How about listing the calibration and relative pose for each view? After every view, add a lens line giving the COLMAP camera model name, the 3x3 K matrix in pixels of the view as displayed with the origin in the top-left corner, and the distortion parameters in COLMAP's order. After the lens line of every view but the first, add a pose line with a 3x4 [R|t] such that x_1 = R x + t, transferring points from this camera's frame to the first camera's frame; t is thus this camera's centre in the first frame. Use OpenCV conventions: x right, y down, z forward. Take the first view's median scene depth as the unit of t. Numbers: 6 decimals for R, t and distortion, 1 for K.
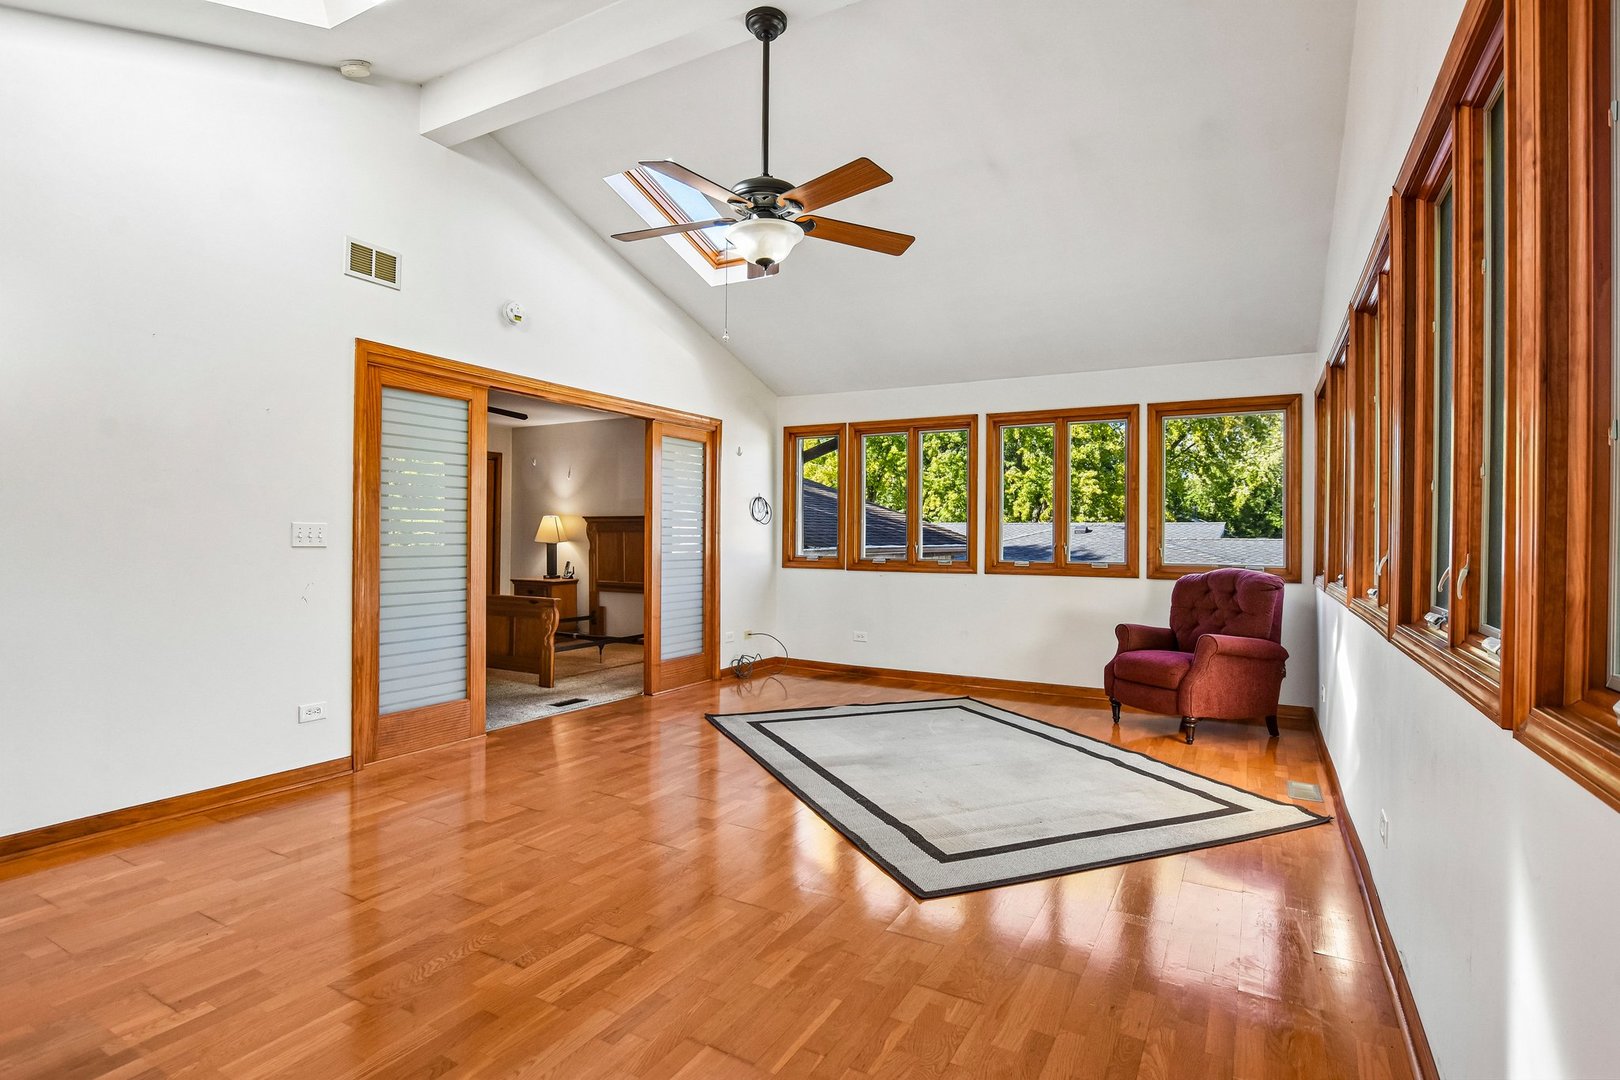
lens RADIAL K [[816.3, 0, 808.8], [0, 816.3, 535.8], [0, 0, 1]] dist [-0.000065, -0.000001]
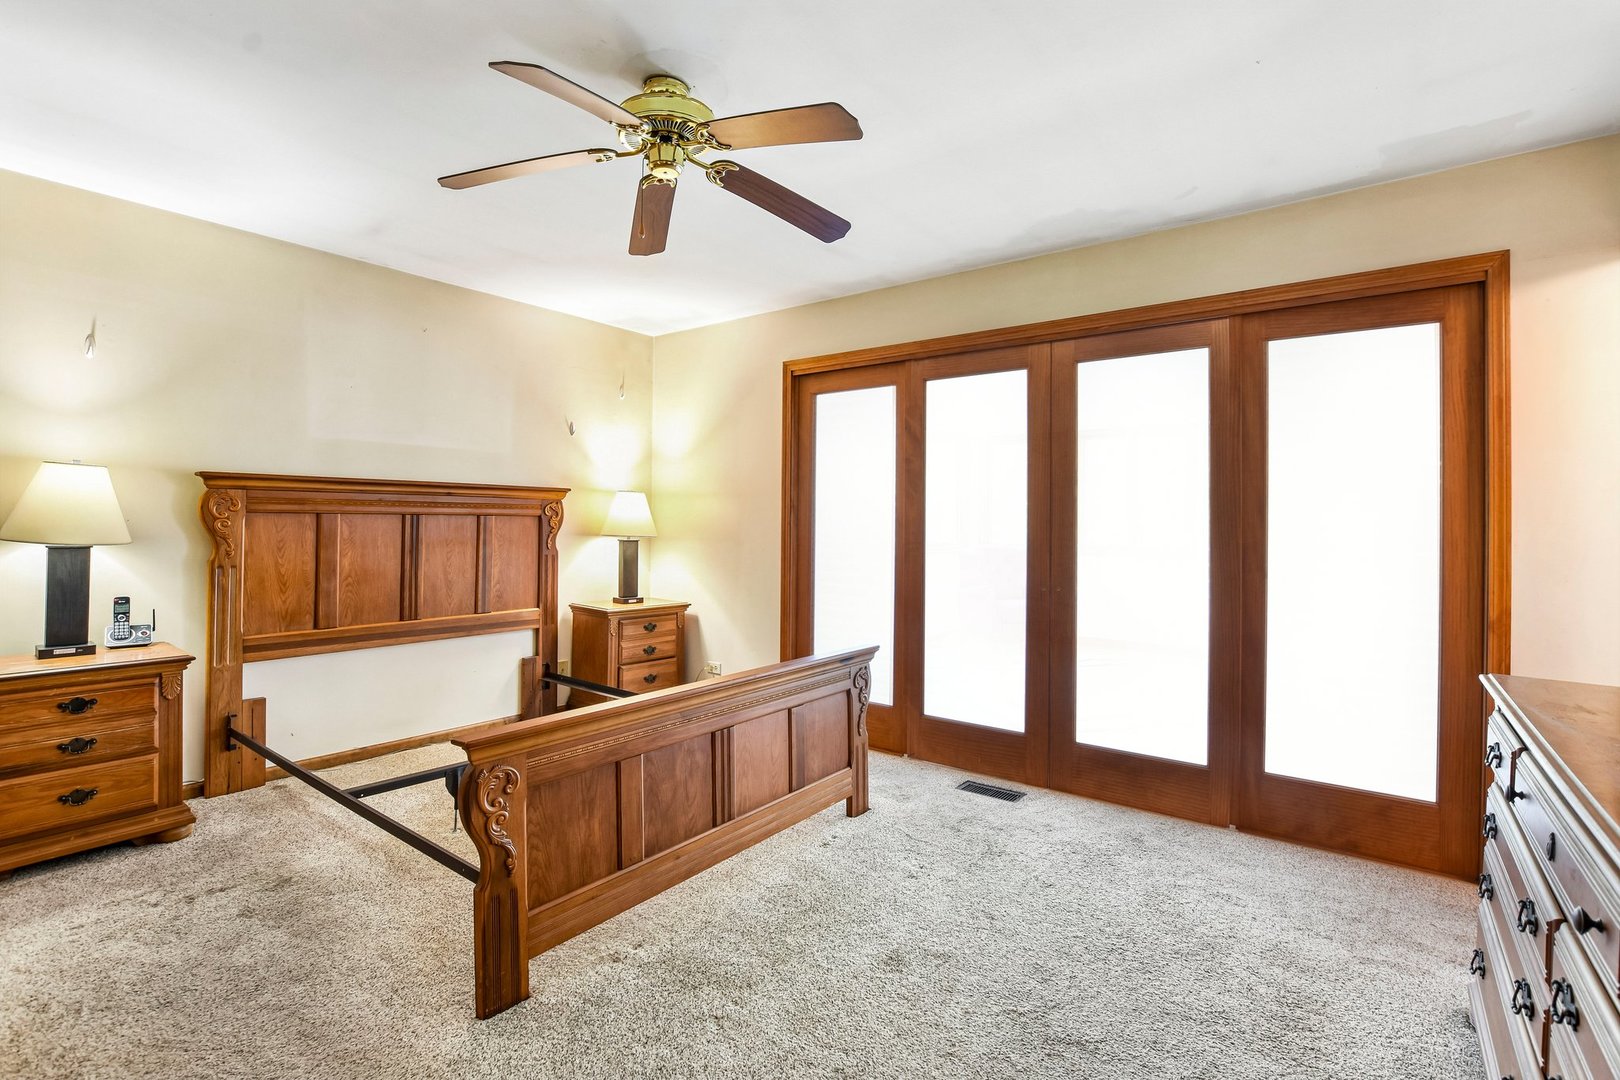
lens RADIAL K [[723.0, 0, 810.9], [0, 723.0, 527.6], [0, 0, 1]] dist [-0.028989, 0.002342]
pose [[0.147291, -0.010331, 0.989039, -0.557224], [0.001849, 0.999947, 0.010170, -0.001754], [-0.989091, 0.000330, 0.147303, 0.670187]]
